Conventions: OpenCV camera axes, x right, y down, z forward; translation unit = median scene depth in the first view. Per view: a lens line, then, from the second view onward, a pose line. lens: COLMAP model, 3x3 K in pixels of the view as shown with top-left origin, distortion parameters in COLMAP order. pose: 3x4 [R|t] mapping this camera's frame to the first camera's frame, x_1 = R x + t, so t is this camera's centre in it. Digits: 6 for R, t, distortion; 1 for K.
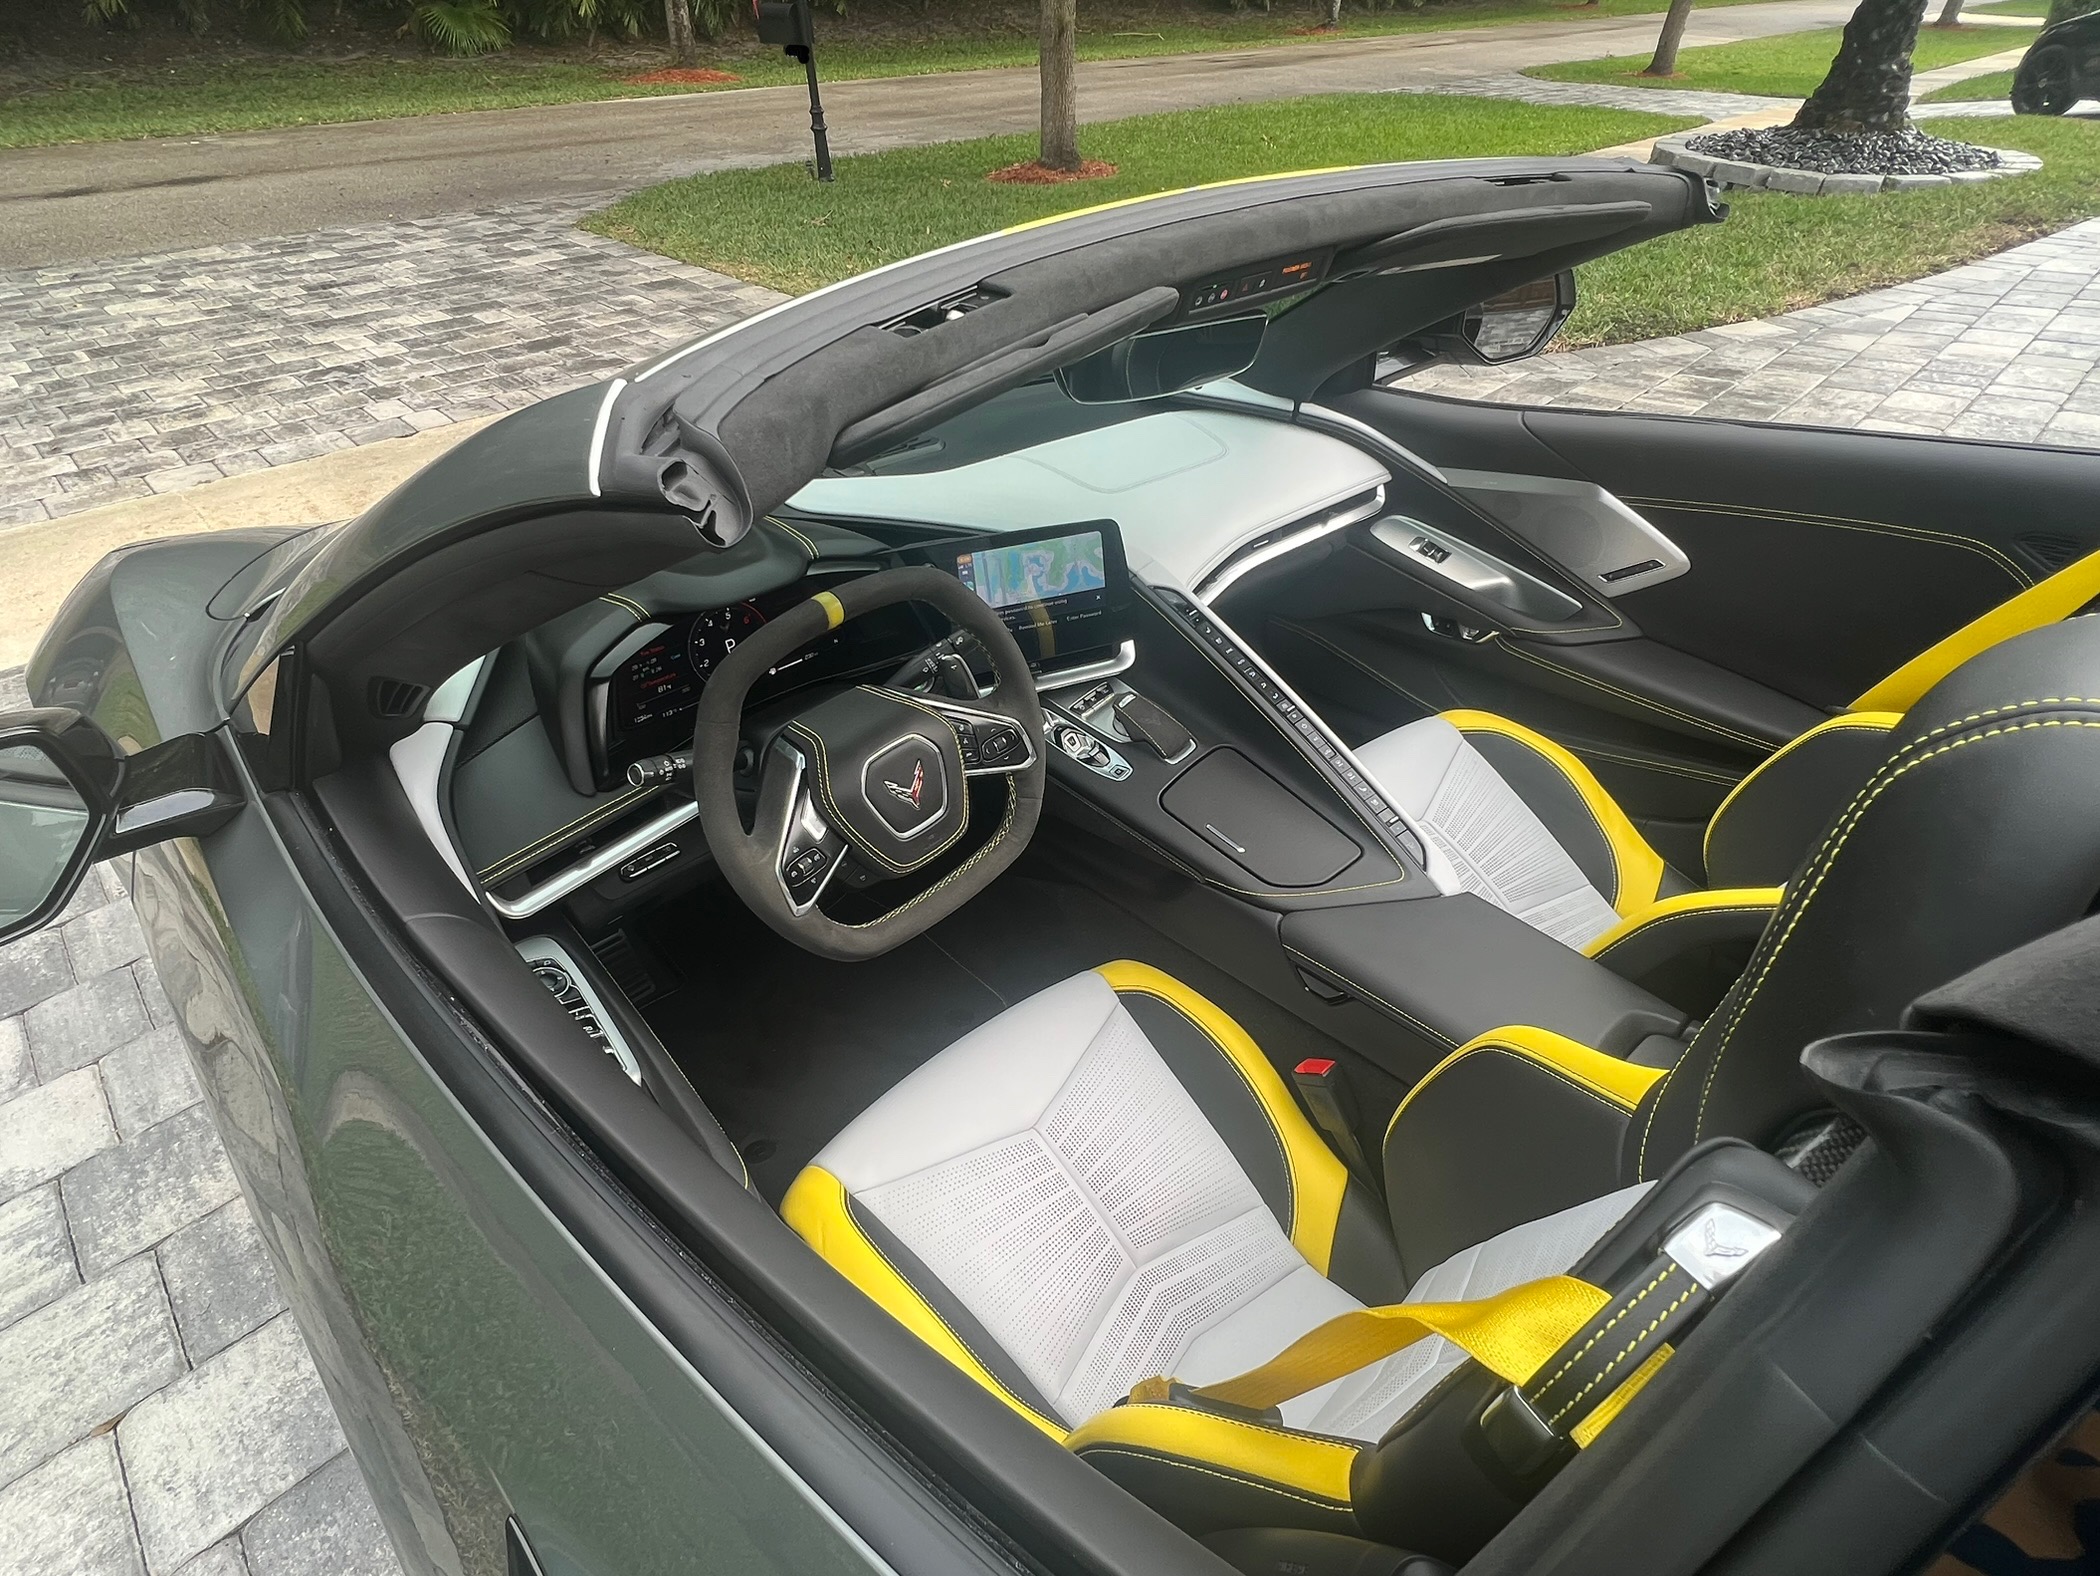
lens RADIAL K [[1101.2, 0, 1050.0], [0, 1101.2, 788.0], [0, 0, 1]] dist [-0.019598, 0.003639]
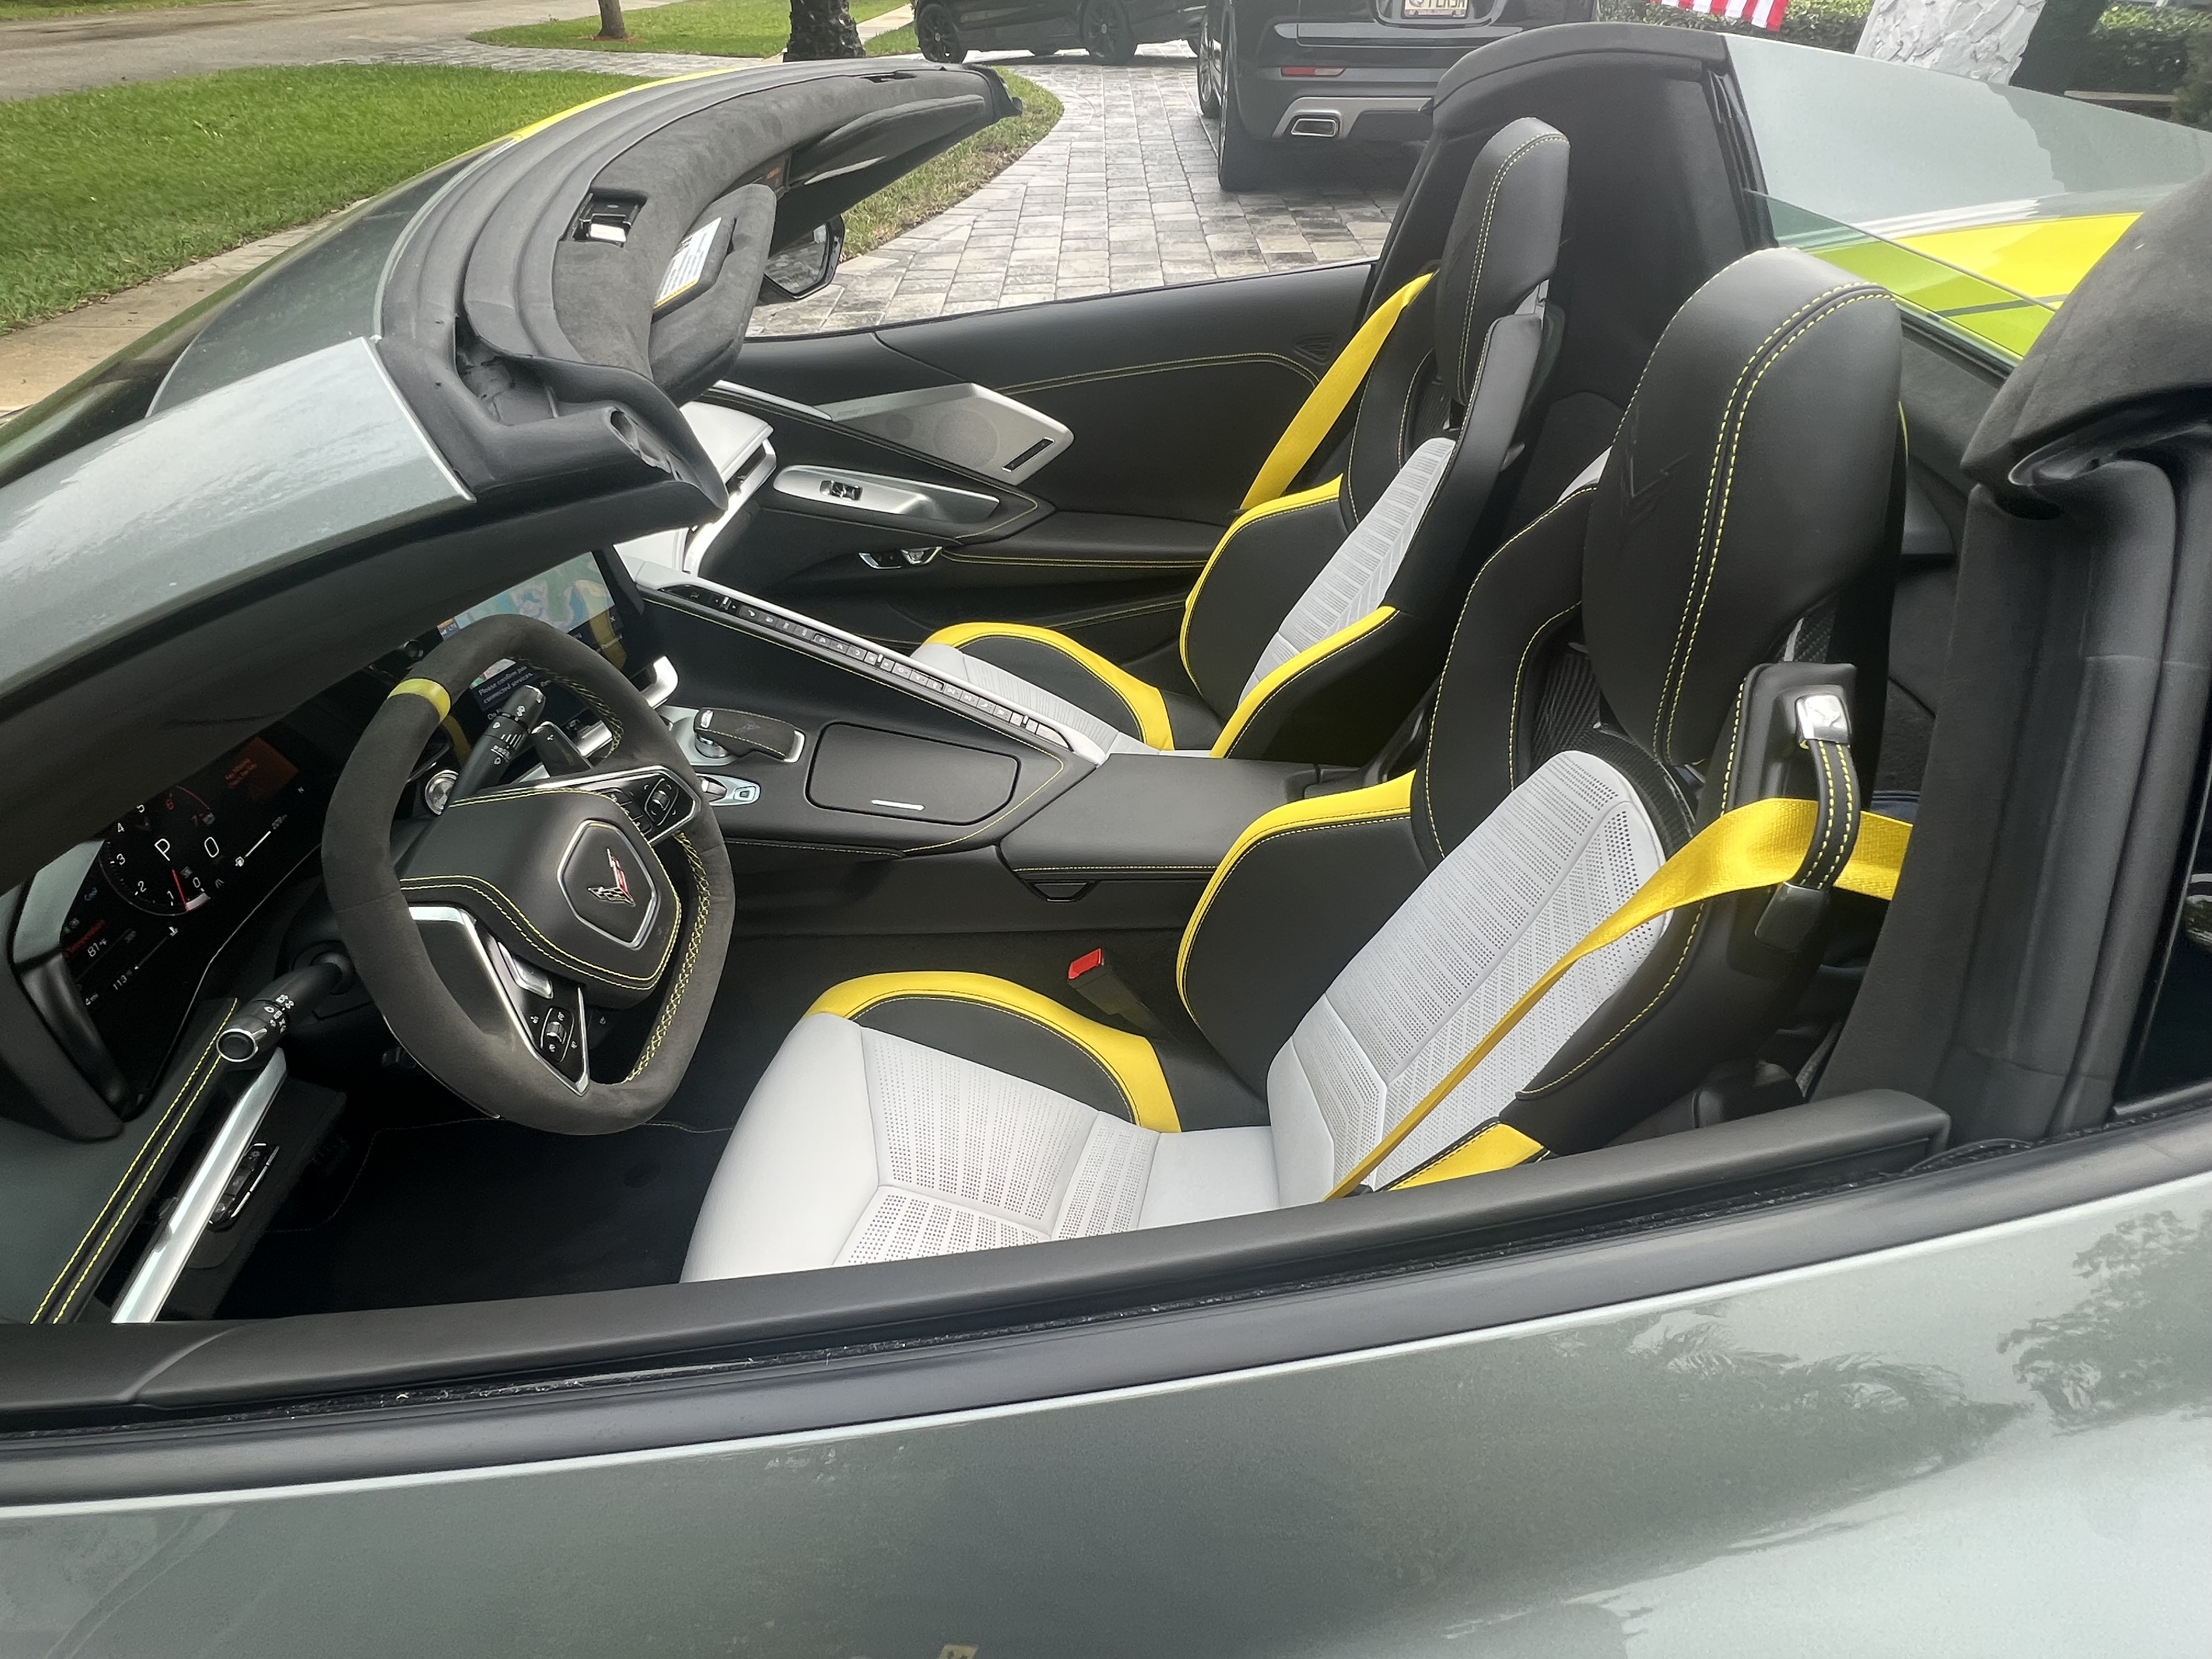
lens RADIAL K [[1159.9, 0, 1106.0], [0, 1159.9, 829.5], [0, 0, 1]] dist [-0.019598, 0.003639]
pose [[0.683264, -0.414733, 0.600955, -0.237565], [0.405047, 0.900074, 0.160637, -0.015866], [-0.607526, 0.133658, 0.782974, 0.097841]]
